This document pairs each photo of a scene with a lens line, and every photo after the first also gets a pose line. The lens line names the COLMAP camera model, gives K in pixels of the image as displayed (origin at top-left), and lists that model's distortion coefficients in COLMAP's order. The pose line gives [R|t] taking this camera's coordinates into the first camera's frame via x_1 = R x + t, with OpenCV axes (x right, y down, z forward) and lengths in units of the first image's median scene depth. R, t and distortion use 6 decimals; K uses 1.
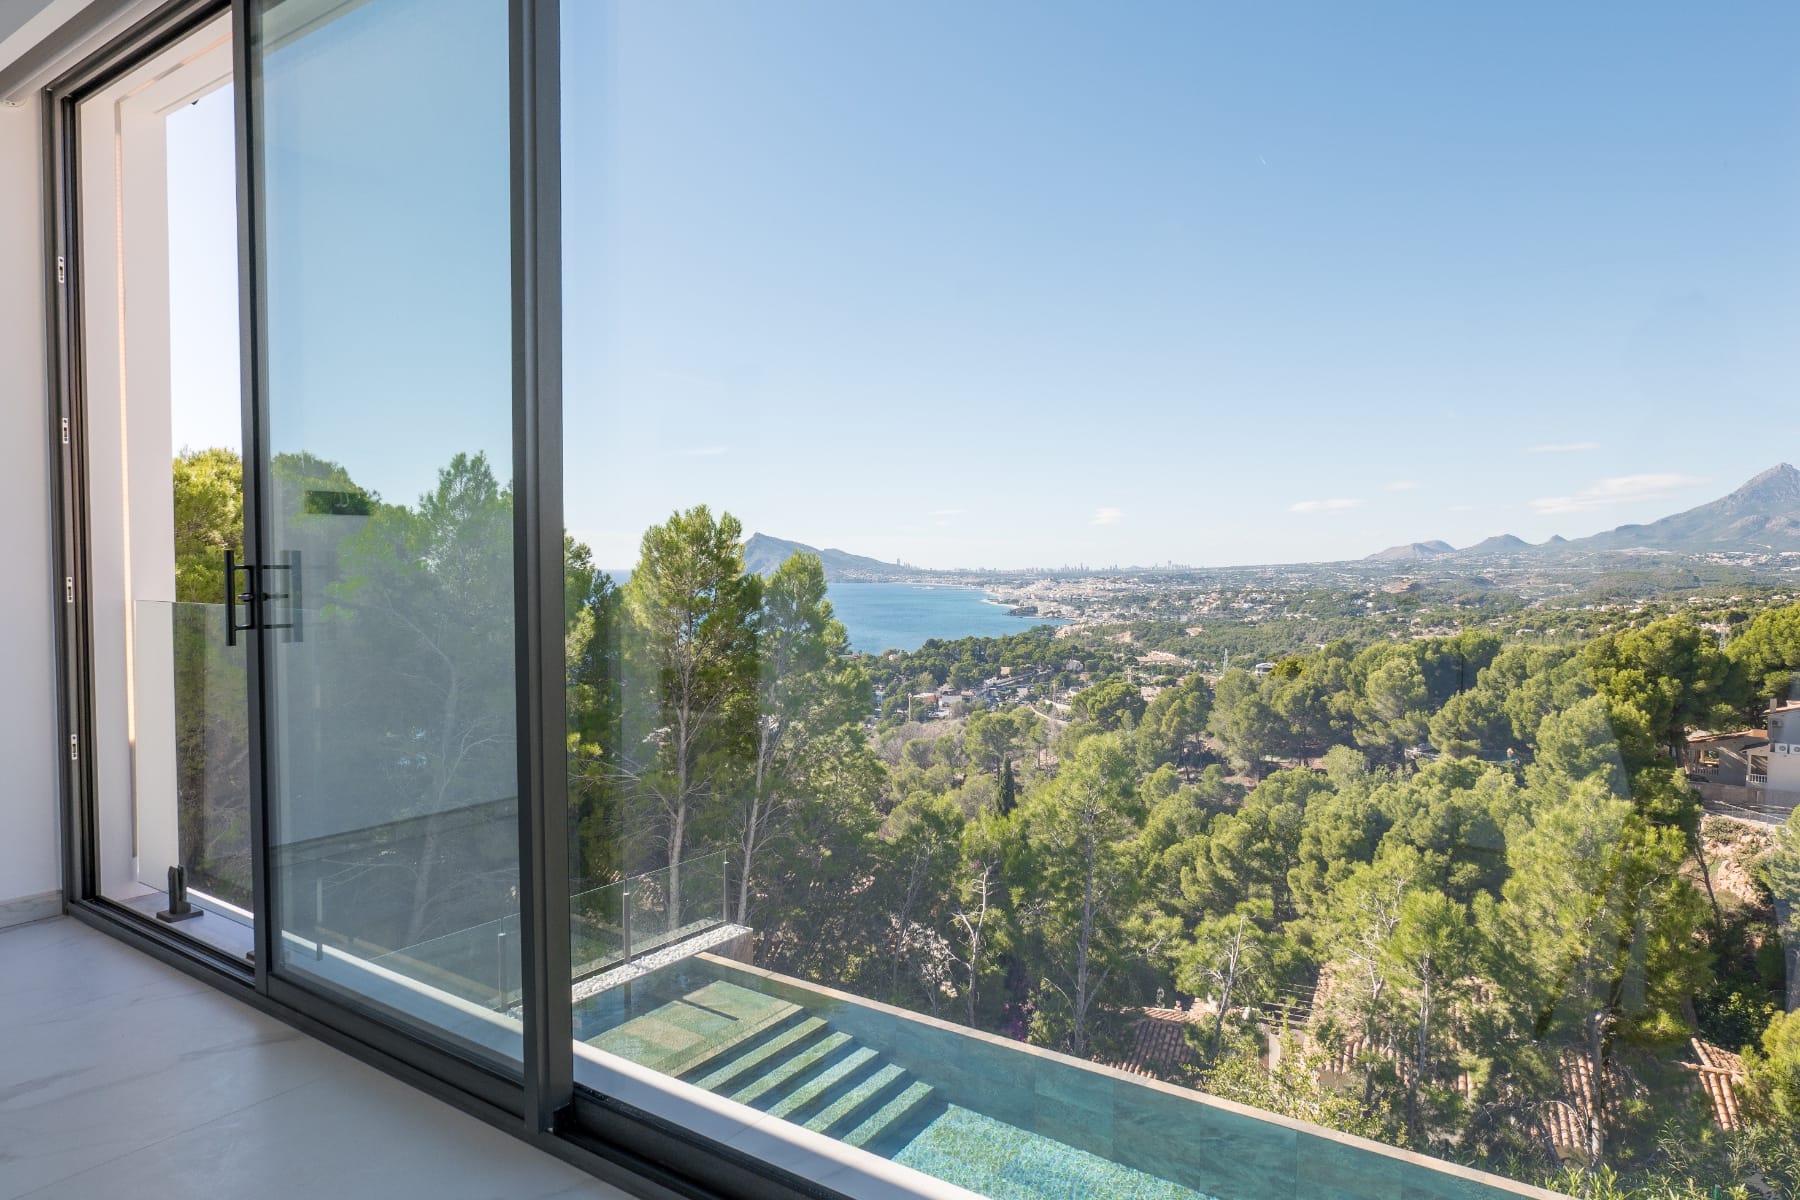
lens RADIAL K [[1076.0, 0, 896.3], [0, 1076.0, 613.6], [0, 0, 1]] dist [-0.015914, 0.009047]
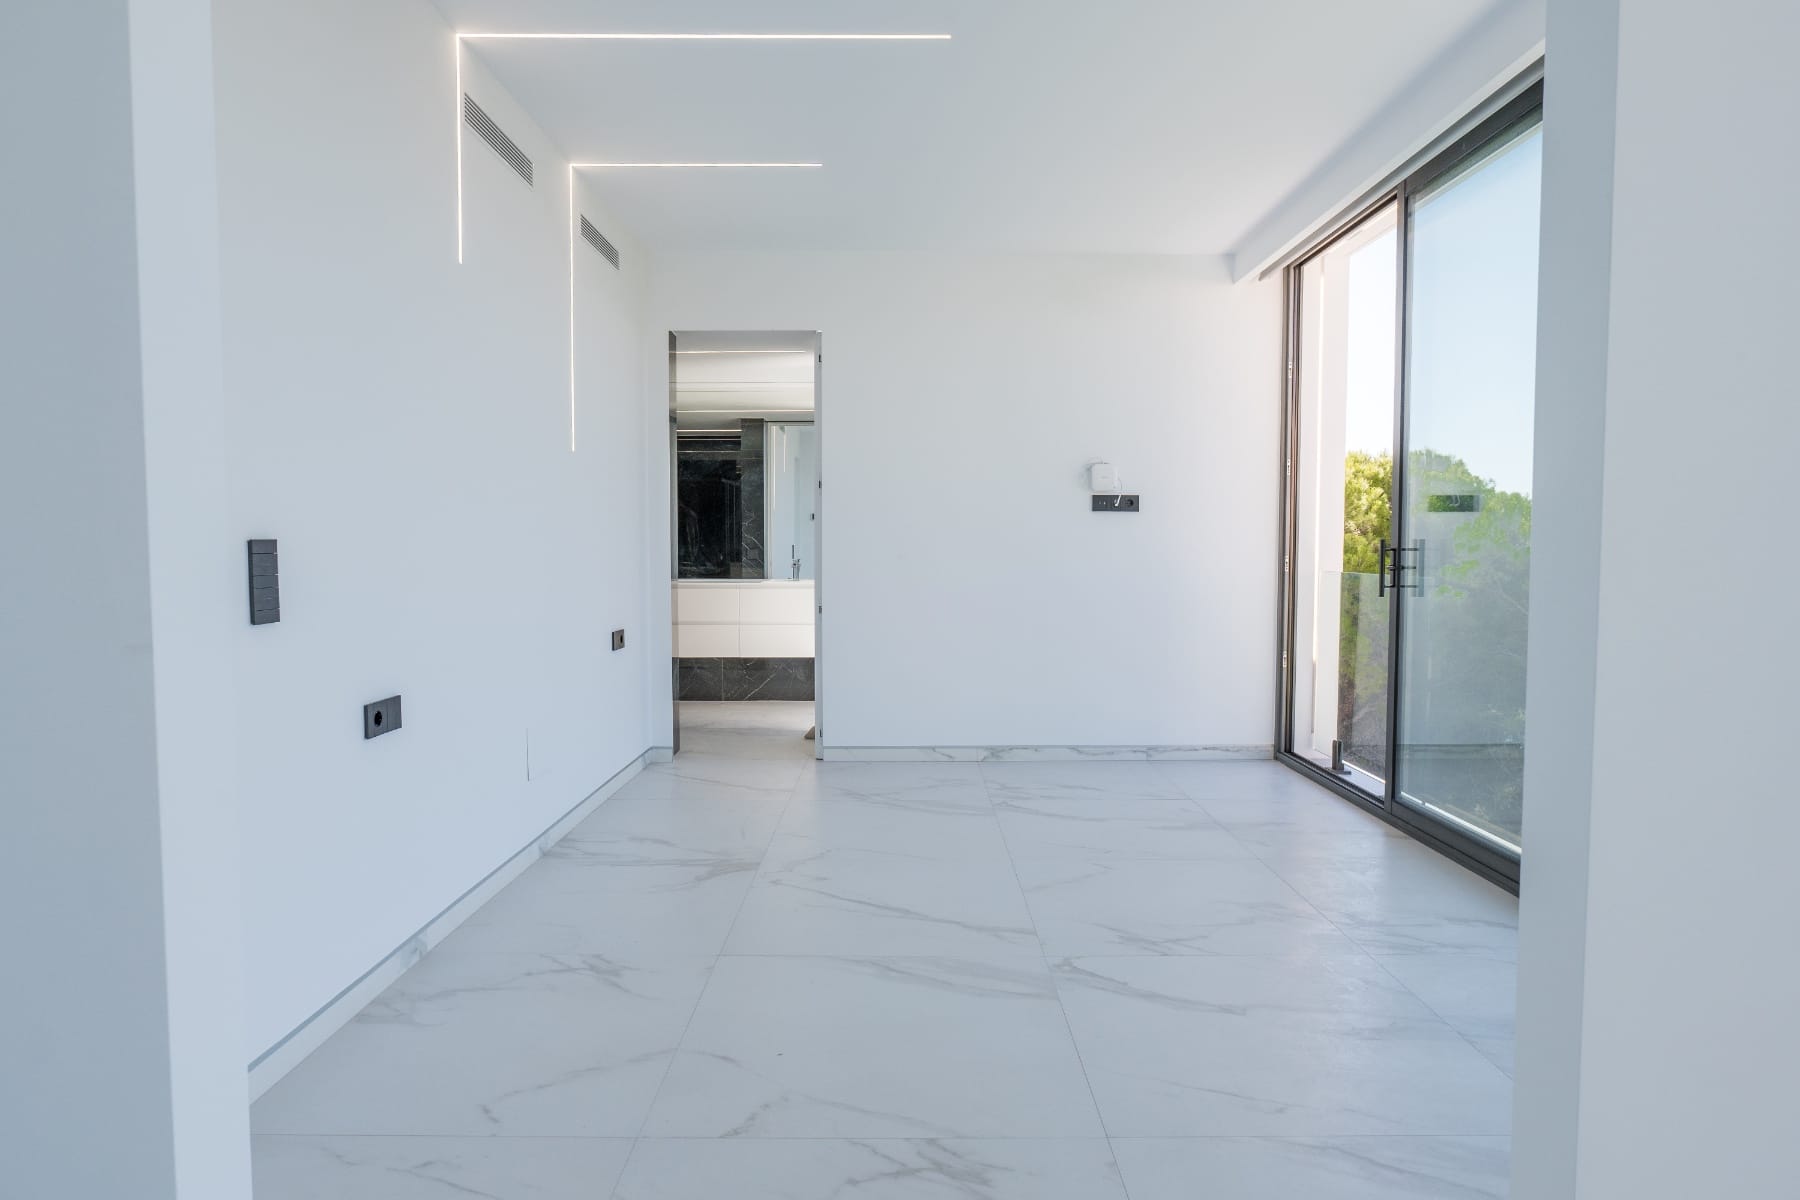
lens RADIAL K [[1076.0, 0, 888.1], [0, 1076.0, 599.7], [0, 0, 1]] dist [-0.015914, 0.009047]
pose [[0.561151, 0.040609, -0.826717, 0.258540], [-0.033332, 0.999094, 0.026452, 0.012628], [0.827042, 0.012713, 0.561996, -0.450890]]
